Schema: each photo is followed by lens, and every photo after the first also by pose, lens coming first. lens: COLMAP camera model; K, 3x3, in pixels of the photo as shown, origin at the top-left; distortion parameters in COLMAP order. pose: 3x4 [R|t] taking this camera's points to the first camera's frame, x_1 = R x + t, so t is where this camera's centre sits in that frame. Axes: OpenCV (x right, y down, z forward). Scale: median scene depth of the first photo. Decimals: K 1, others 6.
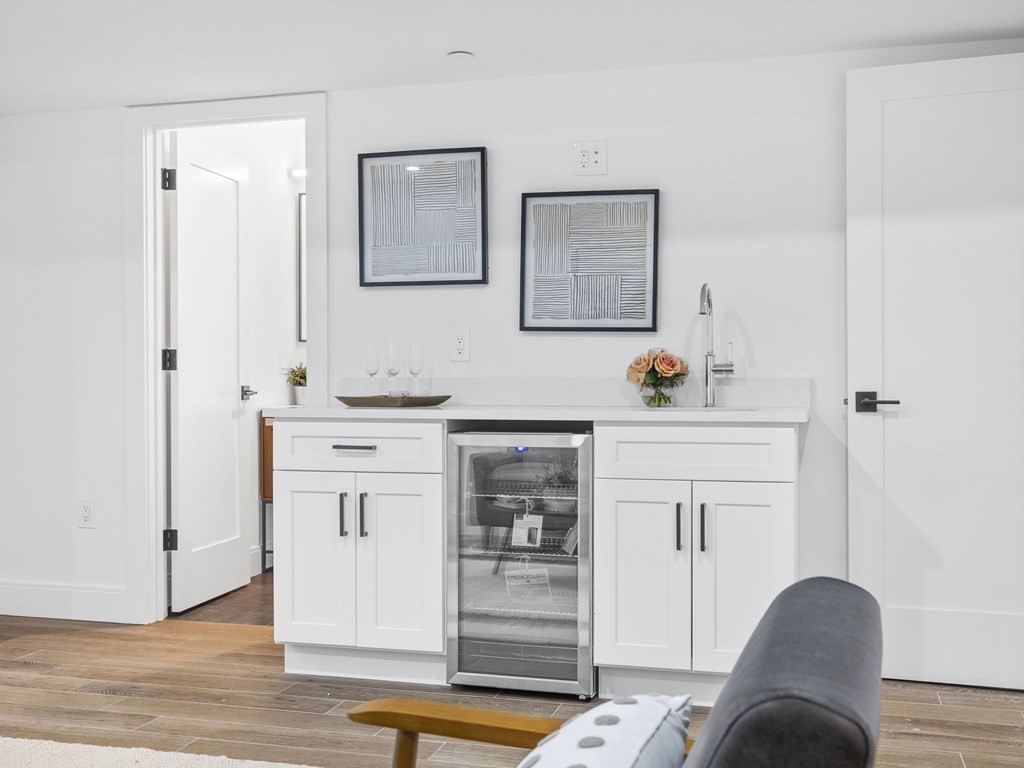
lens RADIAL K [[1051.2, 0, 512.0], [0, 1051.2, 384.0], [0, 0, 1]] dist [0.001607, -0.000833]
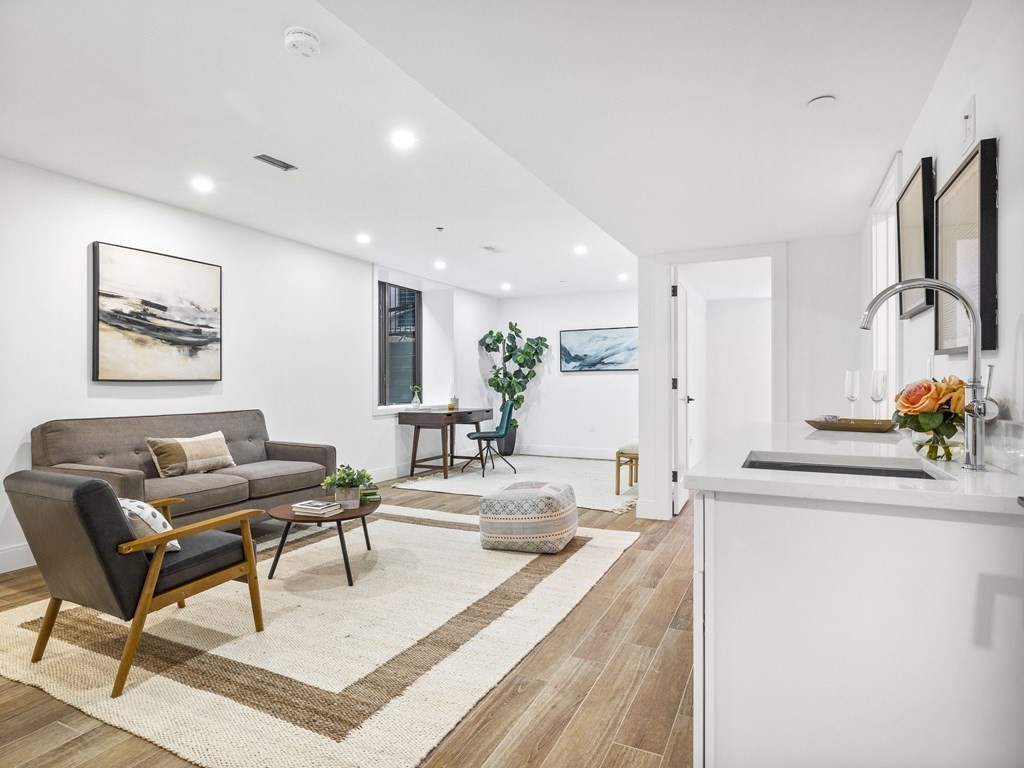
lens RADIAL K [[551.6, 0, 512.0], [0, 551.6, 384.0], [0, 0, 1]] dist [-0.000307, -0.000007]
pose [[-0.204824, -0.000772, -0.978799, 0.643051], [-0.000684, 1.000000, -0.000646, -0.034837], [0.978799, 0.000537, -0.204824, 0.954889]]
